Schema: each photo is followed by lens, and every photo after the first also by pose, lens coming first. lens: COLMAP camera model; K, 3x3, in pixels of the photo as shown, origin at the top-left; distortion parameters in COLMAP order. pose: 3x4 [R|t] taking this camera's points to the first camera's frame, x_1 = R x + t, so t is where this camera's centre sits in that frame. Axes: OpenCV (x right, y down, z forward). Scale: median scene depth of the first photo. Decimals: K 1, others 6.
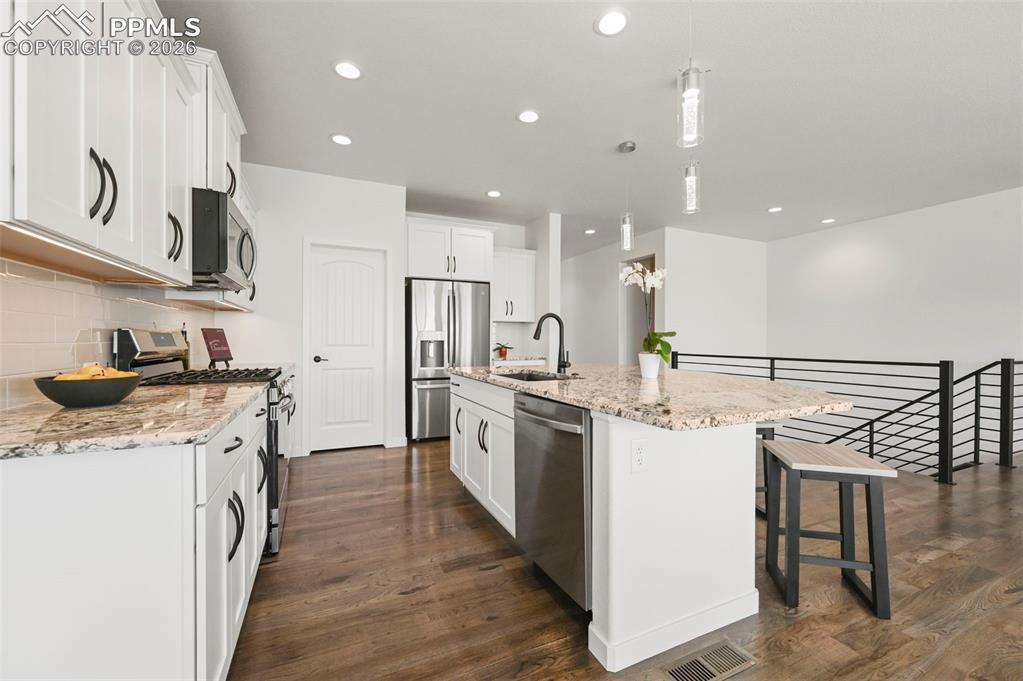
lens RADIAL K [[409.5, 0, 510.1], [0, 409.5, 341.5], [0, 0, 1]] dist [0.001326, 0.000352]
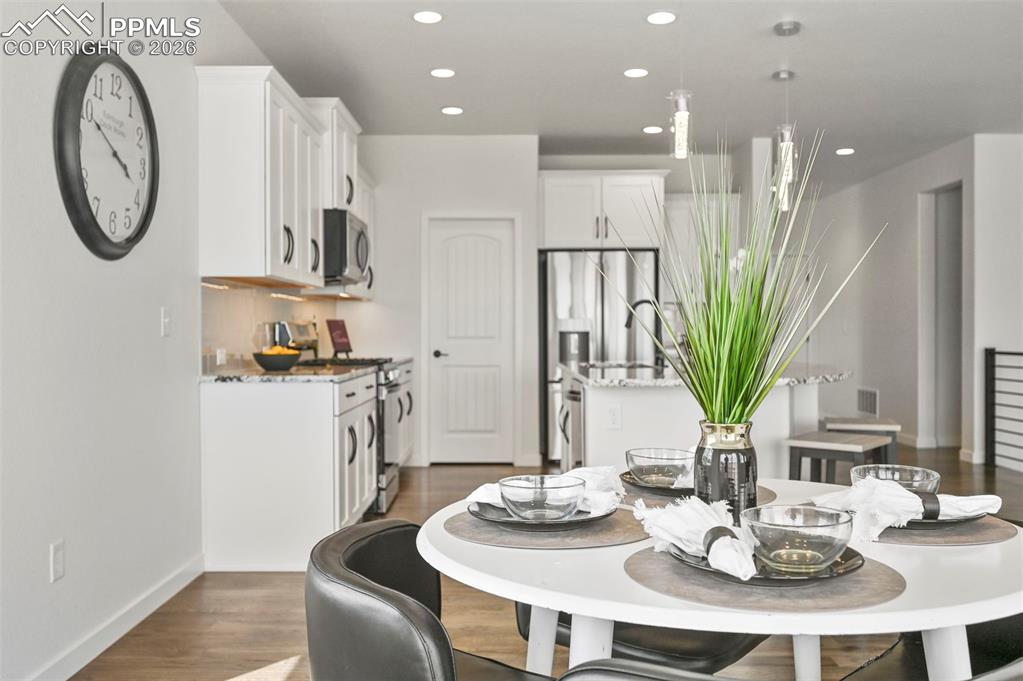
lens RADIAL K [[865.7, 0, 509.8], [0, 865.7, 335.6], [0, 0, 1]] dist [0.000421, -0.002886]
pose [[0.913512, -0.004055, -0.406793, 0.538519], [0.004198, 0.999991, -0.000542, 0.010343], [0.406791, -0.001212, 0.913520, -0.779999]]
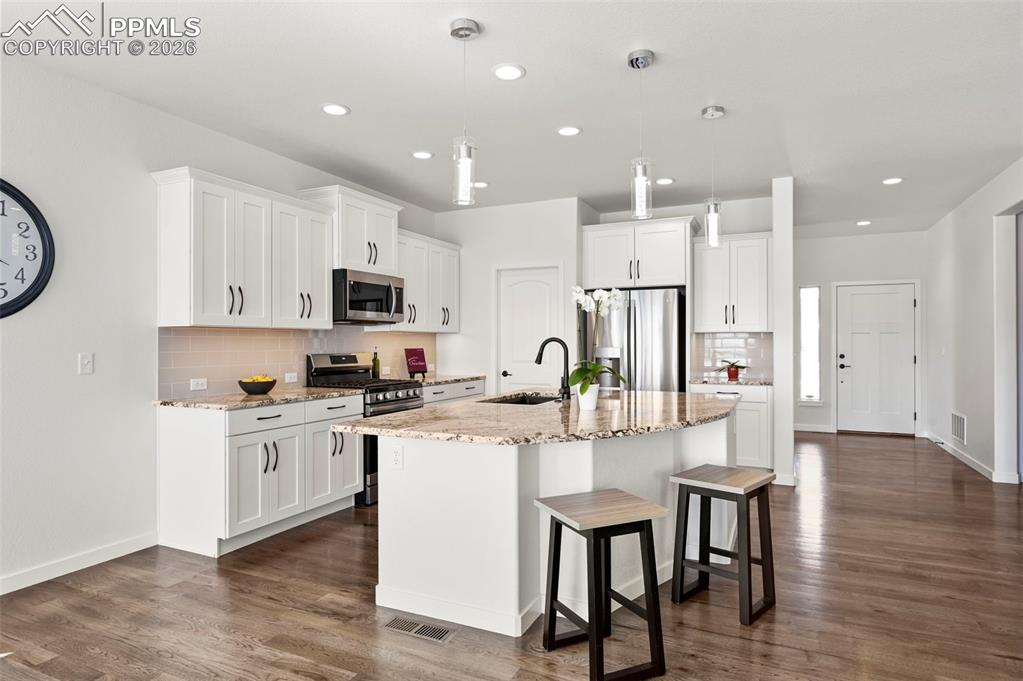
lens RADIAL K [[569.8, 0, 511.9], [0, 569.8, 340.7], [0, 0, 1]] dist [0.002013, -0.000678]
pose [[0.655641, -0.007085, -0.755039, 0.952737], [0.000719, 0.999961, -0.008758, -0.043733], [0.755072, 0.005199, 0.655621, 0.022177]]
